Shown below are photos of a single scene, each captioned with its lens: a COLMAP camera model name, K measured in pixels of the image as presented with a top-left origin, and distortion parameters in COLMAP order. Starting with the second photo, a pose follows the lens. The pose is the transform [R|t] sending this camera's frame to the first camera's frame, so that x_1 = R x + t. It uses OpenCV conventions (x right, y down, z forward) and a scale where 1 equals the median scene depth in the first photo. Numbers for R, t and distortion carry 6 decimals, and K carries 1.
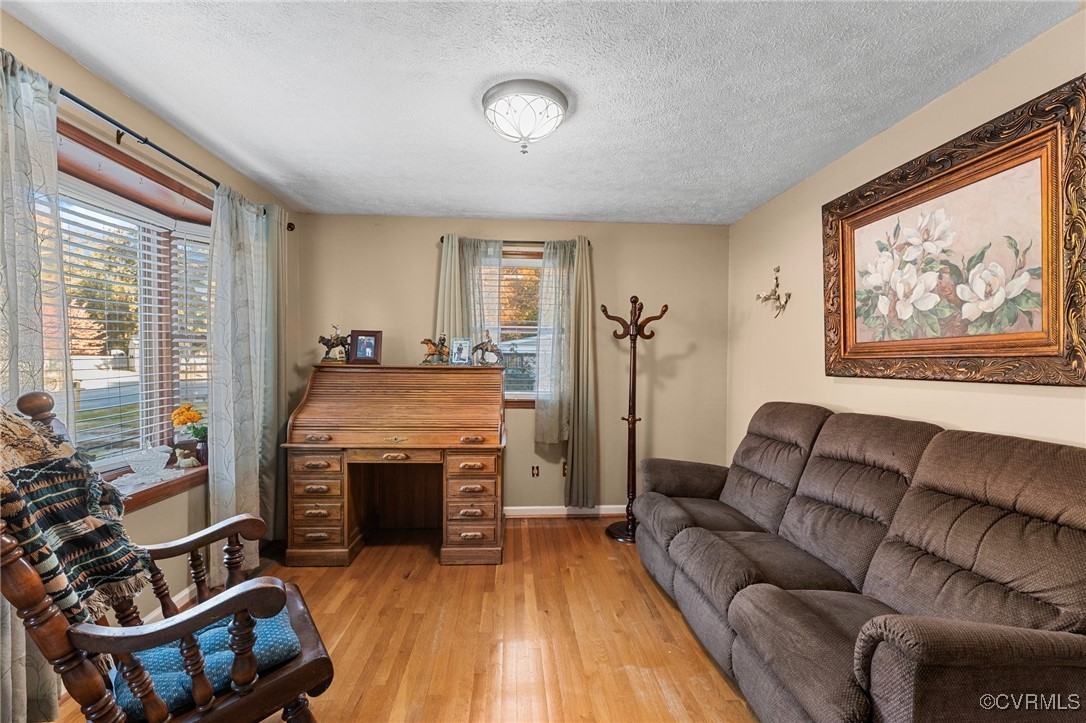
lens RADIAL K [[486.8, 0, 546.4], [0, 486.8, 379.4], [0, 0, 1]] dist [-0.002174, 0.000048]
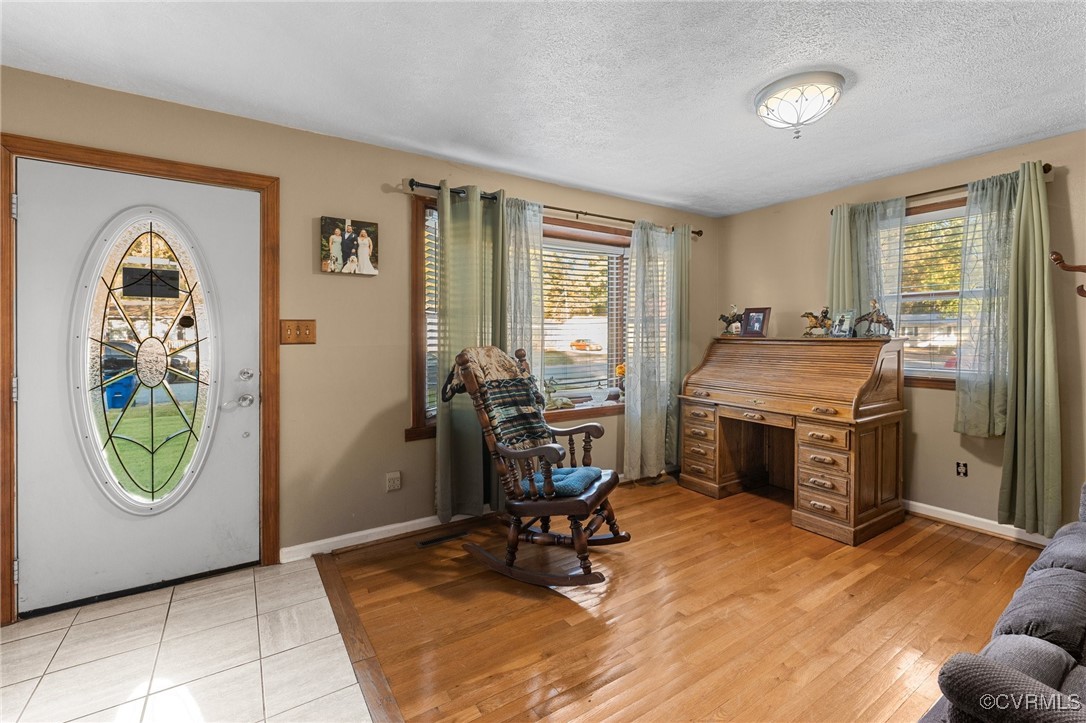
lens RADIAL K [[471.2, 0, 535.1], [0, 471.2, 343.1], [0, 0, 1]] dist [-0.002238, 0.000370]
pose [[0.475094, 0.004633, -0.879923, 0.424563], [-0.026729, 0.999601, -0.009169, 0.008725], [0.879529, 0.027875, 0.475028, 0.007225]]
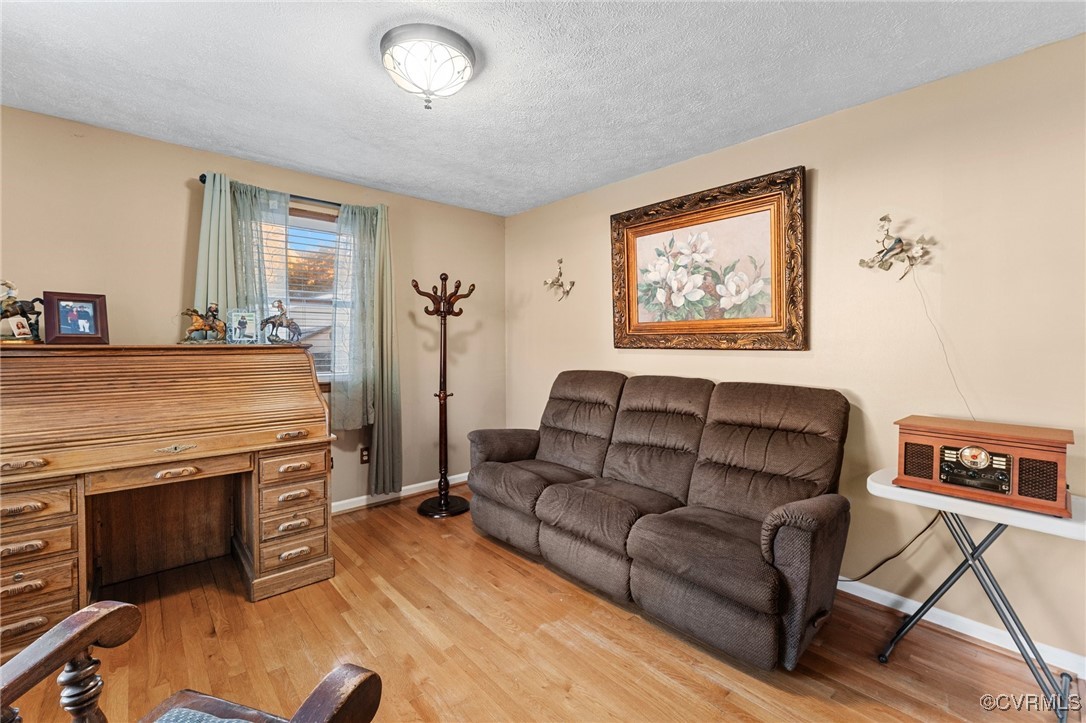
lens RADIAL K [[462.1, 0, 538.7], [0, 462.1, 354.1], [0, 0, 1]] dist [-0.002237, 0.000110]
pose [[0.791585, -0.026334, 0.610492, -0.297281], [0.028530, 0.999574, 0.006125, -0.004190], [-0.610393, 0.012569, 0.791999, 0.139592]]
